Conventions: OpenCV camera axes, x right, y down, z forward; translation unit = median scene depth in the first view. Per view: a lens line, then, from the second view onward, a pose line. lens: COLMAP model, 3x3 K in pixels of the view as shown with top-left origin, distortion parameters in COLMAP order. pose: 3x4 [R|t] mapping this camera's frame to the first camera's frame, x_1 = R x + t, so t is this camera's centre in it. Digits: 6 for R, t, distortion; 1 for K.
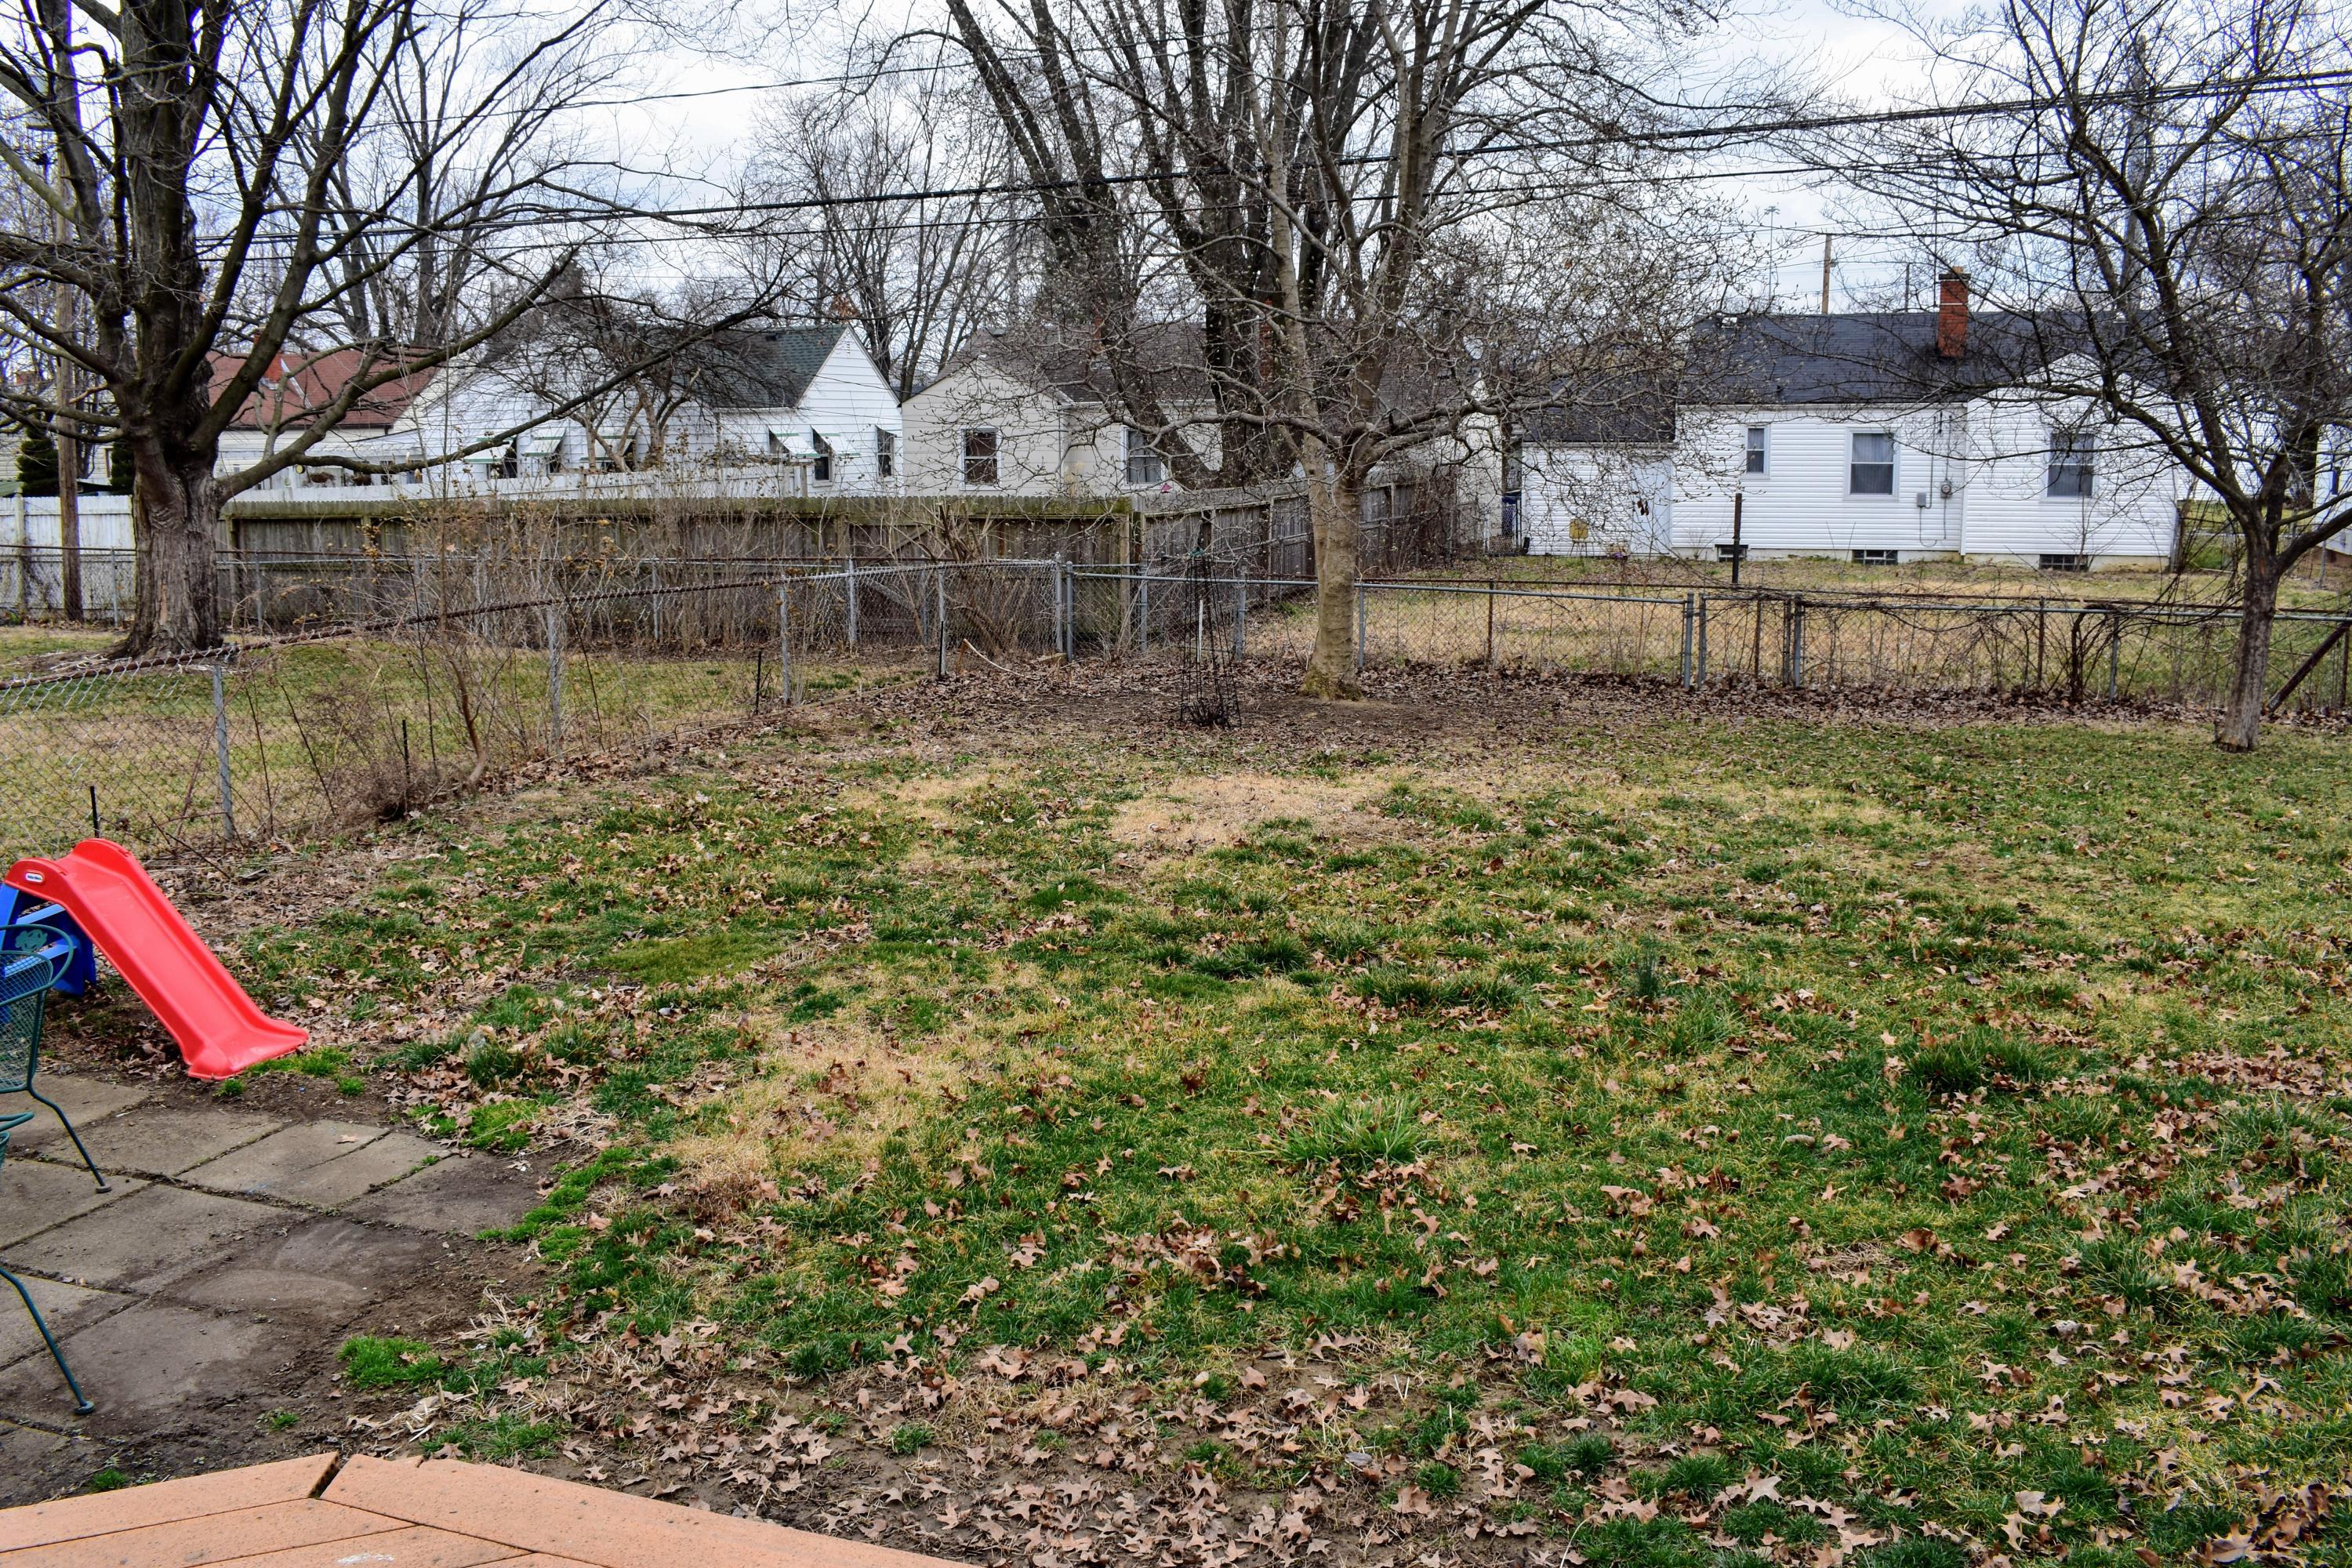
lens RADIAL K [[2014.4, 0, 1183.2], [0, 2014.4, 783.6], [0, 0, 1]] dist [-0.092637, 0.022131]
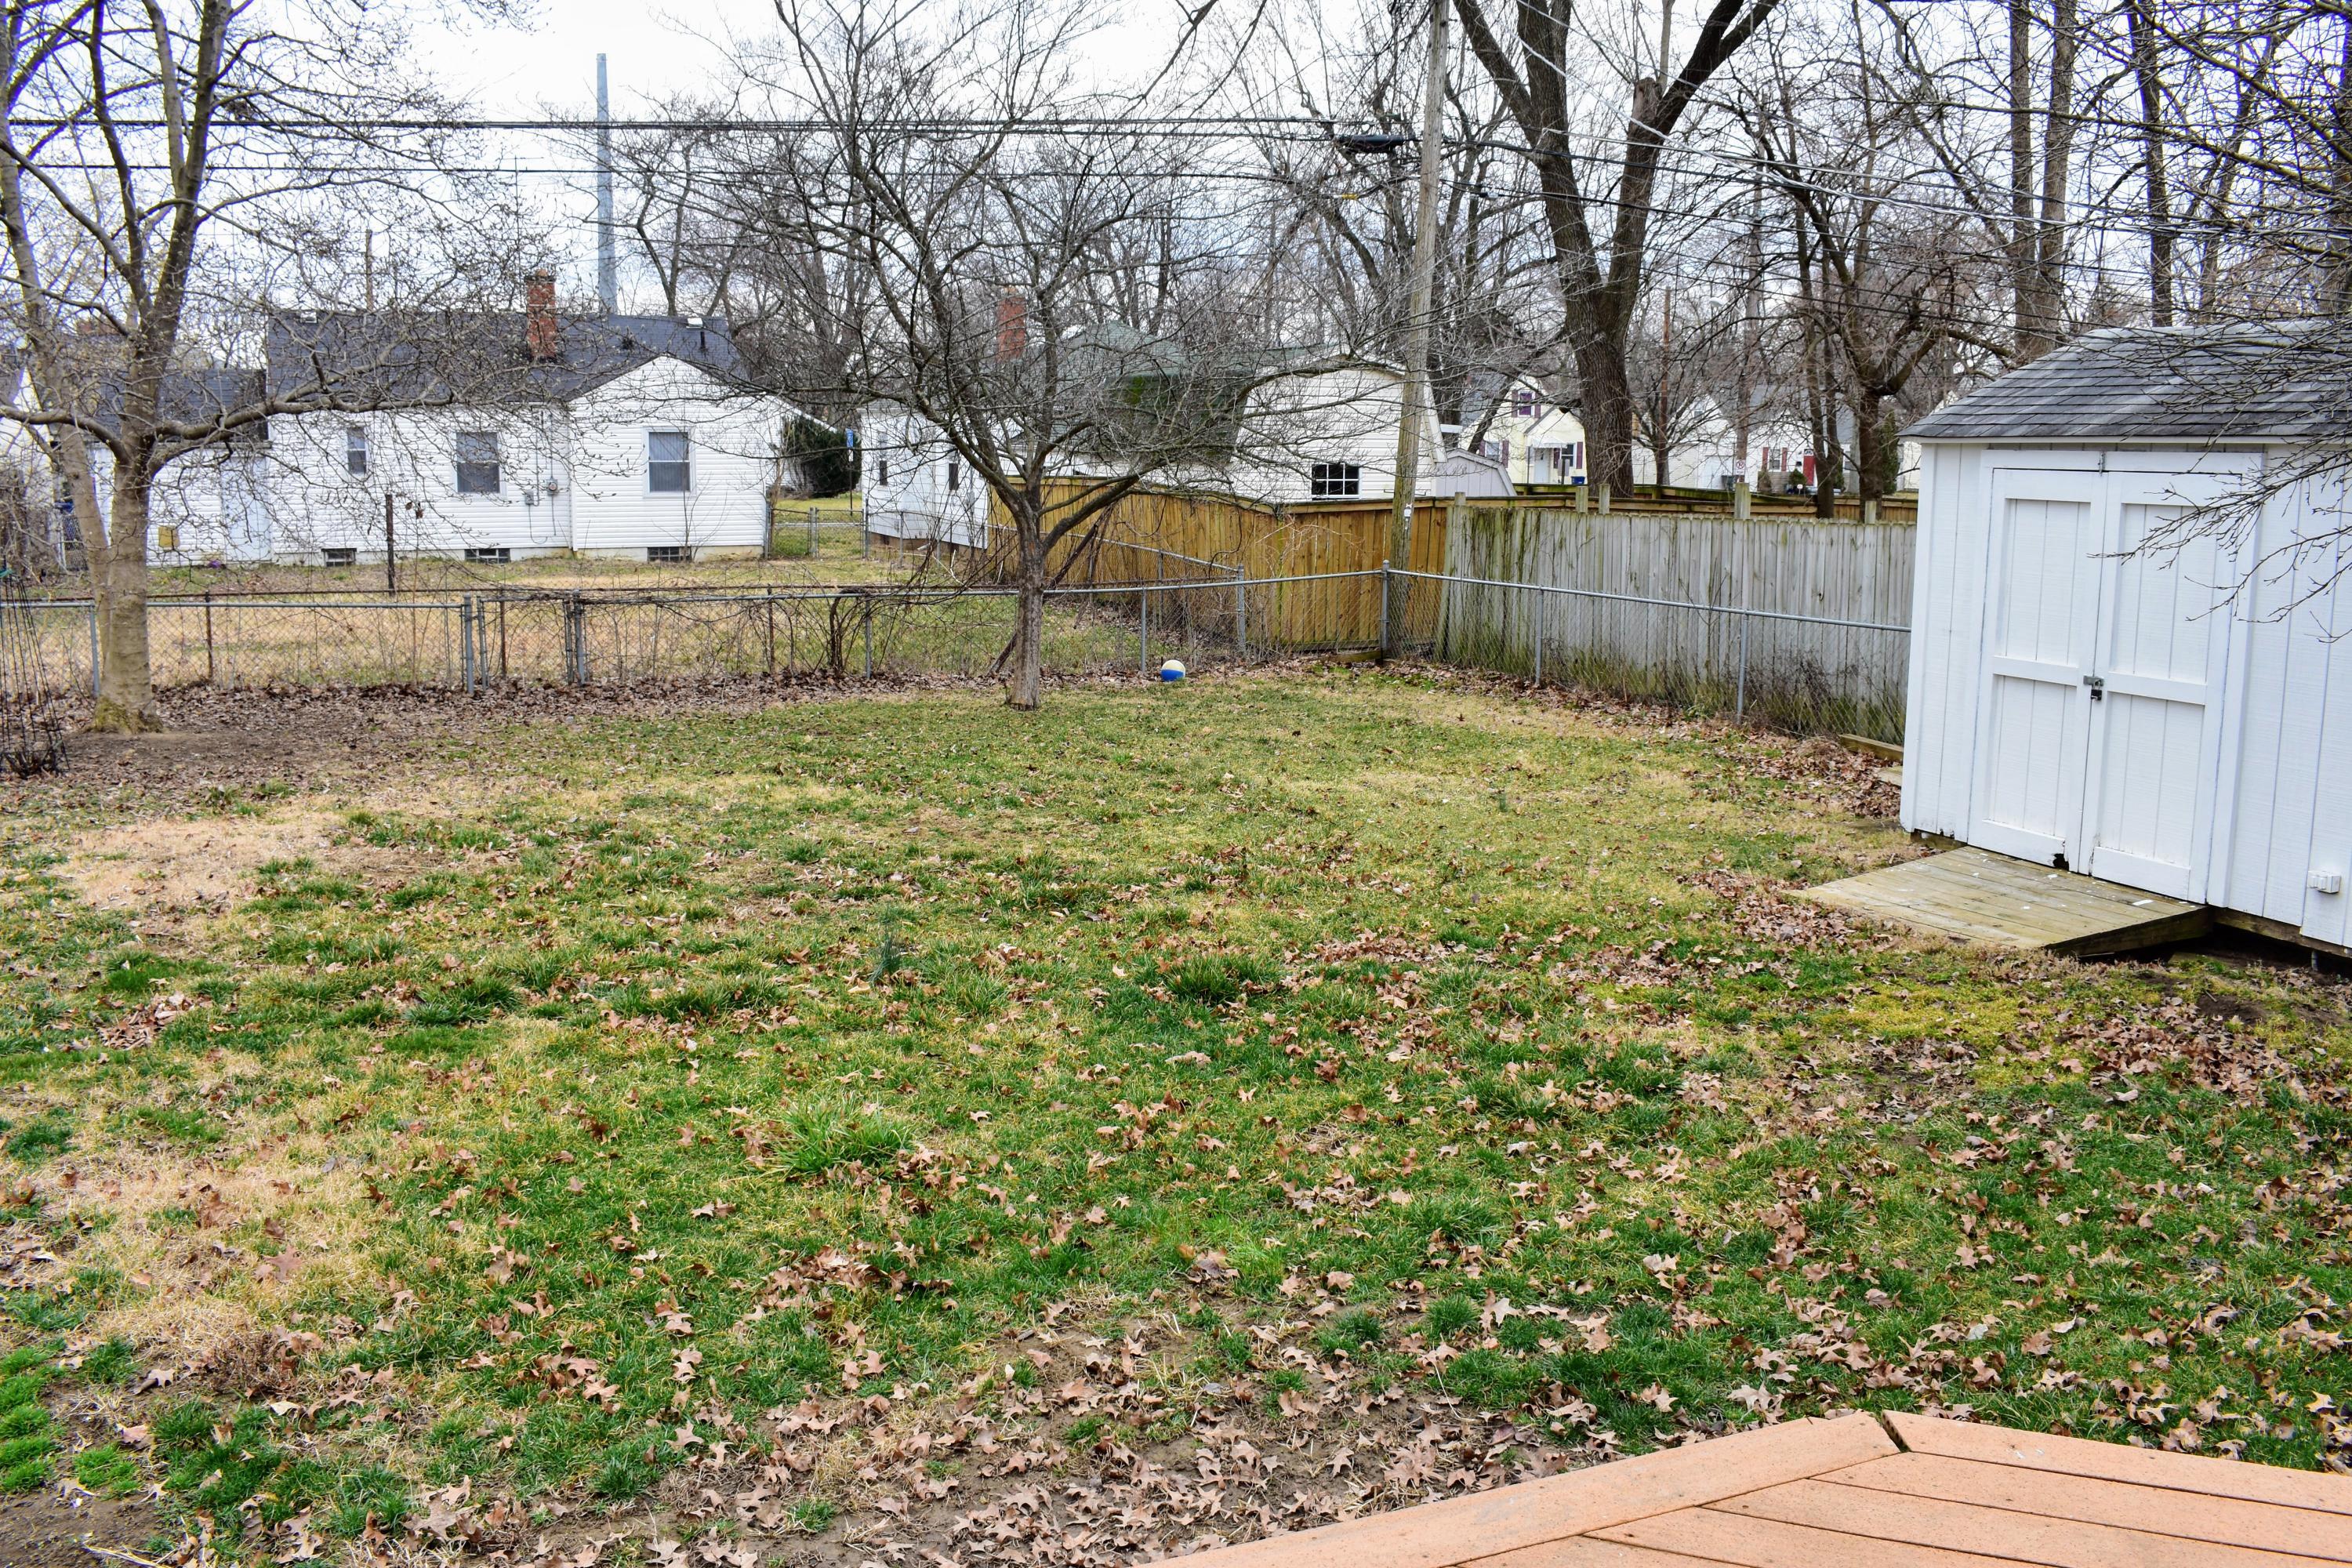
lens RADIAL K [[2014.4, 0, 1183.2], [0, 2014.4, 783.6], [0, 0, 1]] dist [-0.092637, 0.022131]
pose [[0.748205, -0.097631, 0.656245, -0.330206], [0.097171, 0.994573, 0.037178, -0.015740], [-0.656313, 0.035951, 0.753632, 0.100716]]
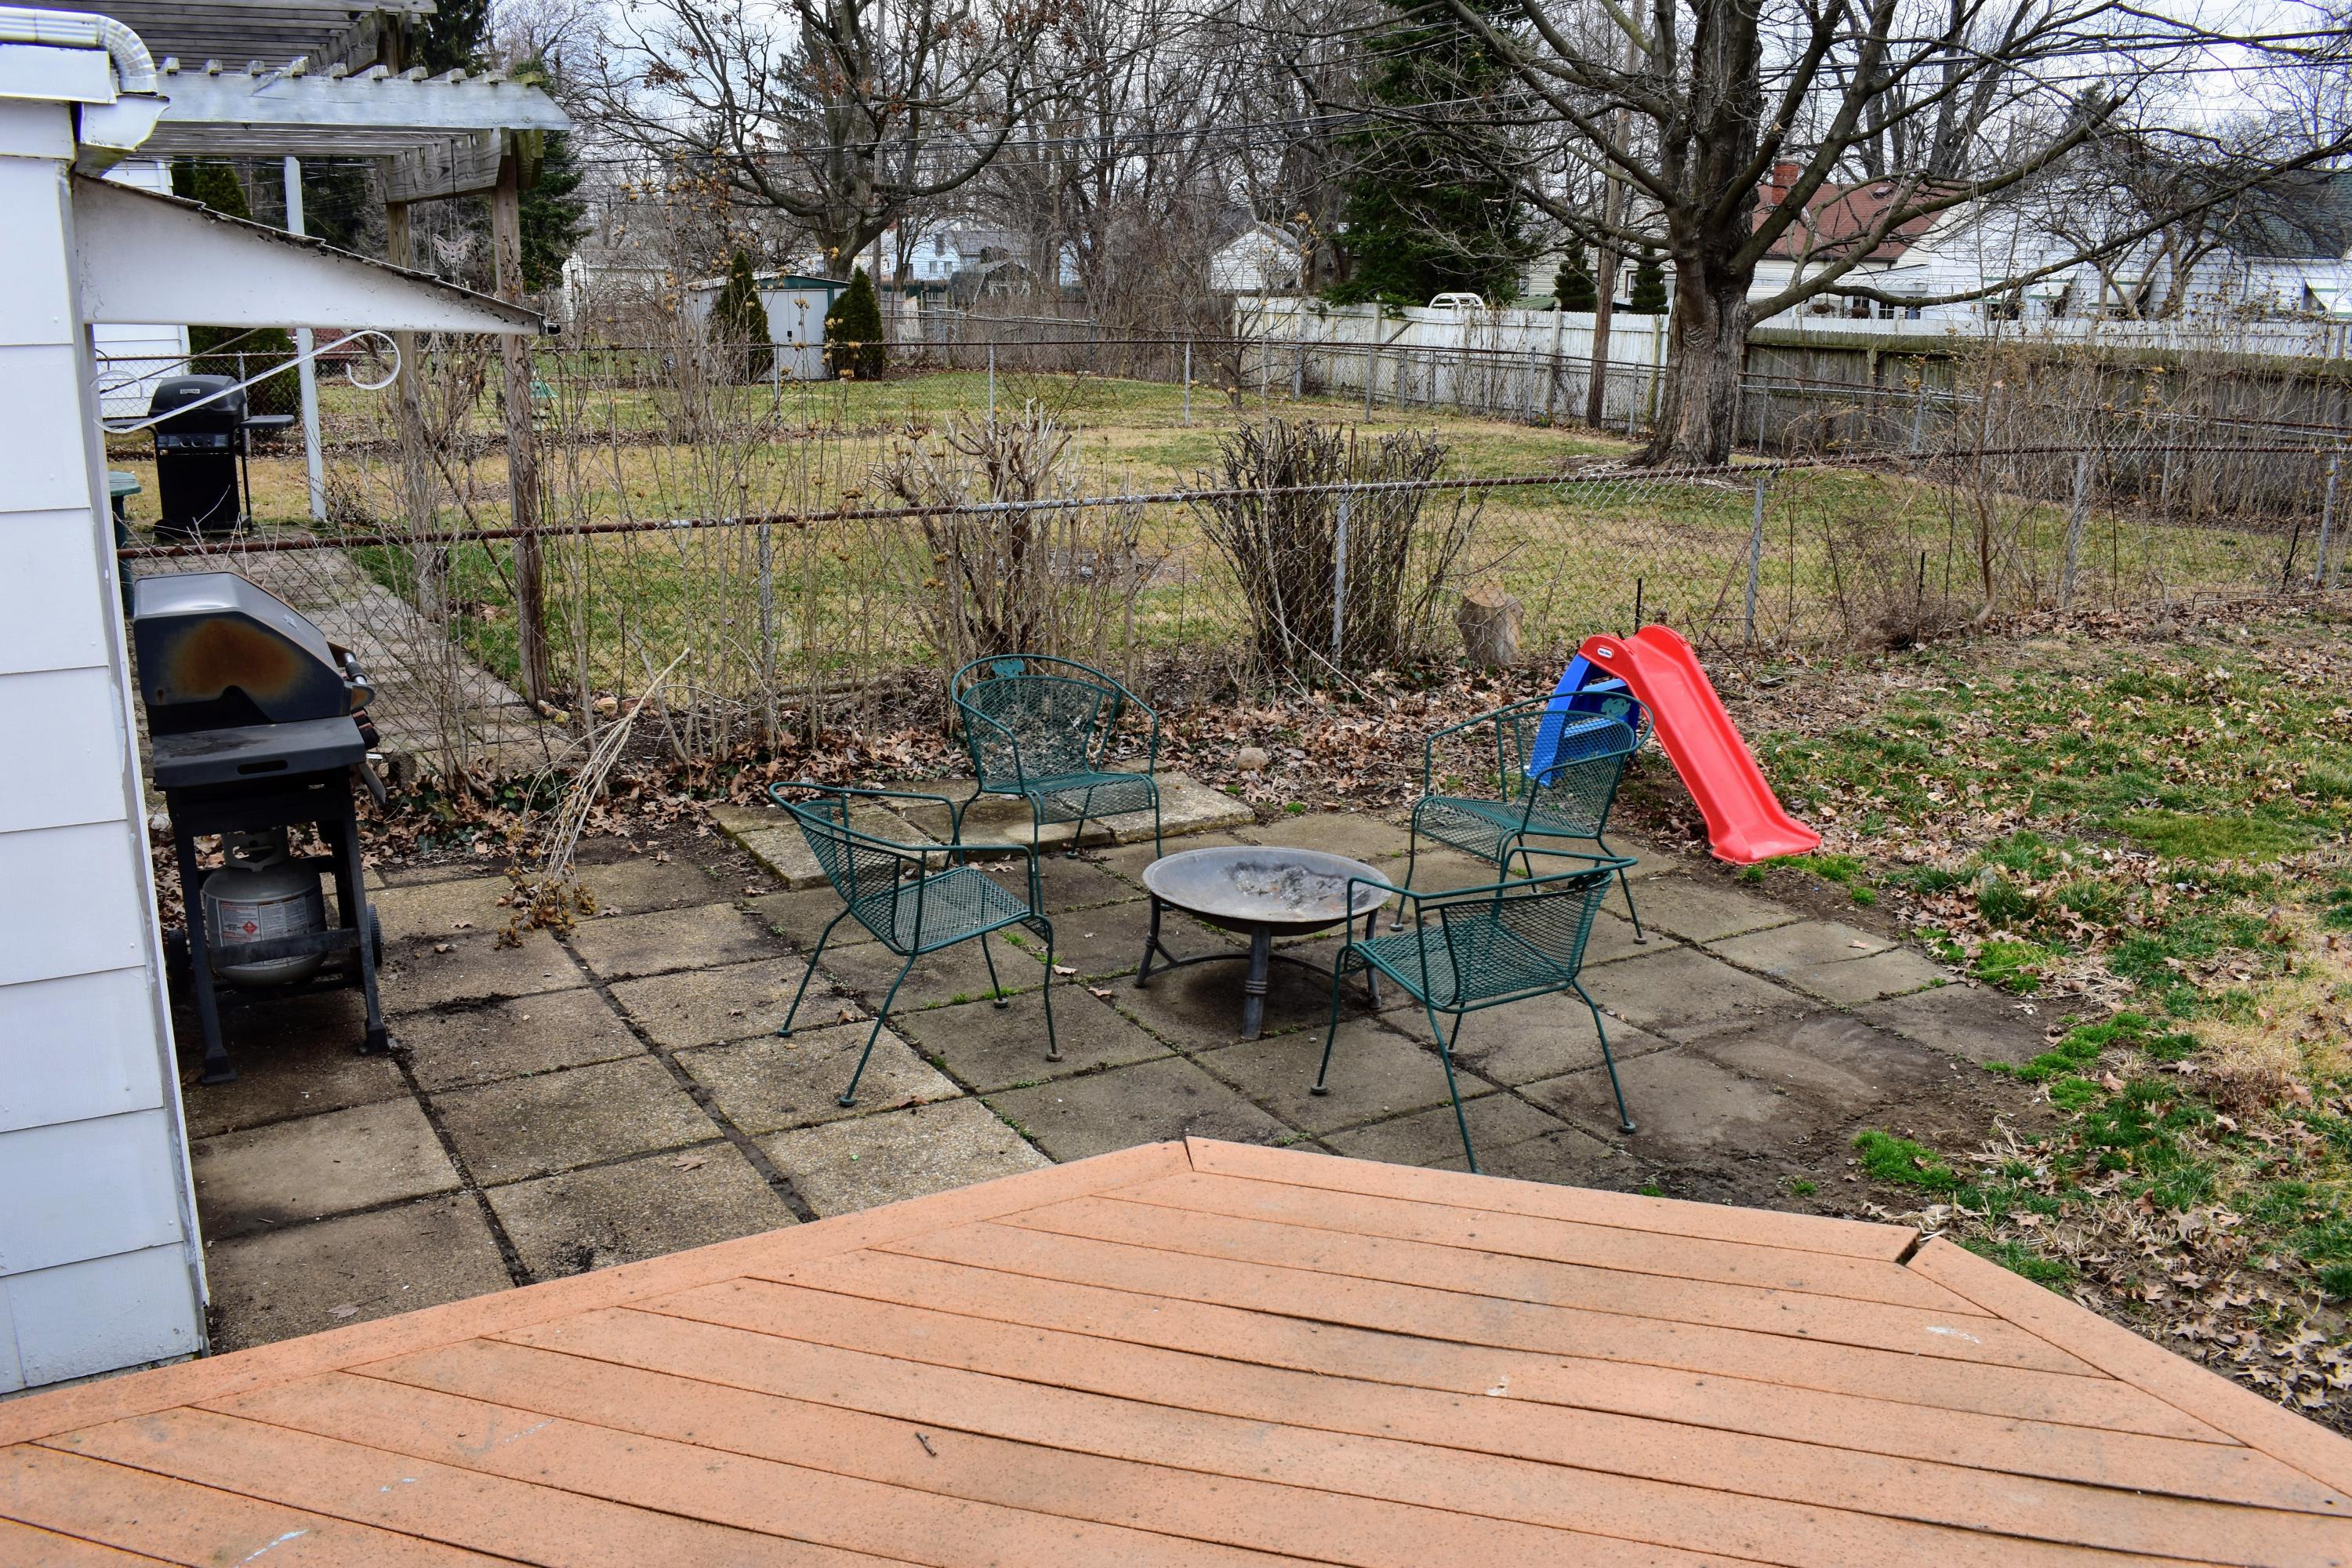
lens RADIAL K [[2014.4, 0, 1183.2], [0, 2014.4, 783.6], [0, 0, 1]] dist [-0.092637, 0.022131]
pose [[0.764586, 0.177441, -0.619616, -0.048844], [-0.128332, 0.984019, 0.123439, 0.010286], [0.631617, -0.014863, 0.775138, -0.029198]]
